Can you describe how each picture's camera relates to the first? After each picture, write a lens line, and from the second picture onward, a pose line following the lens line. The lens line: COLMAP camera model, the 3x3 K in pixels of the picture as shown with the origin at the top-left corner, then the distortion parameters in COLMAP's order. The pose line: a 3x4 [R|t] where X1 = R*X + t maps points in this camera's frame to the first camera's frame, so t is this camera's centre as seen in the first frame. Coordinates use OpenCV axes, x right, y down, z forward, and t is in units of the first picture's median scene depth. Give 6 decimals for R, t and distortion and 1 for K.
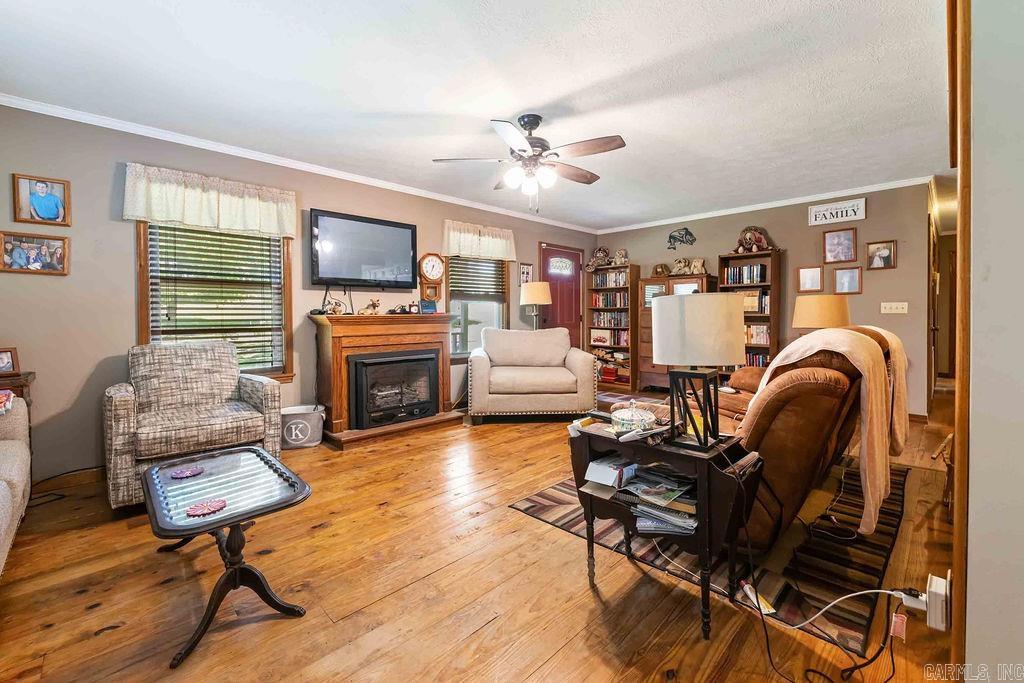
lens RADIAL K [[427.2, 0, 513.5], [0, 427.2, 322.9], [0, 0, 1]] dist [0.002752, 0.000289]
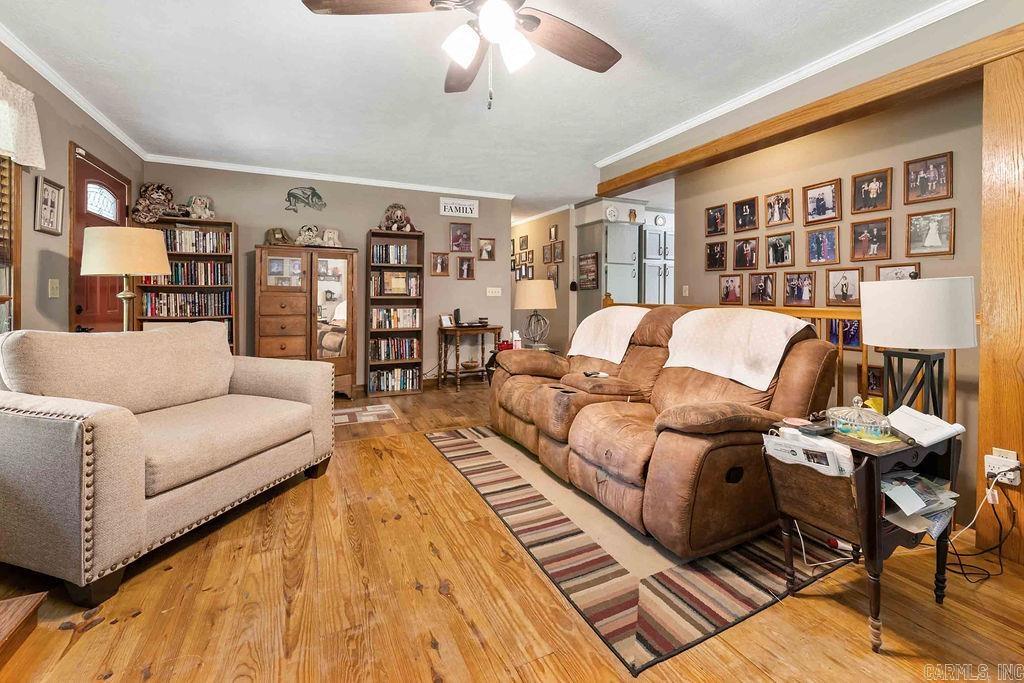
lens RADIAL K [[426.4, 0, 509.5], [0, 426.4, 302.9], [0, 0, 1]] dist [0.003839, 0.000491]
pose [[0.345625, -0.012961, 0.938283, -0.248066], [0.017109, 0.999825, 0.007509, -0.009324], [-0.938217, 0.013458, 0.345787, 0.444806]]
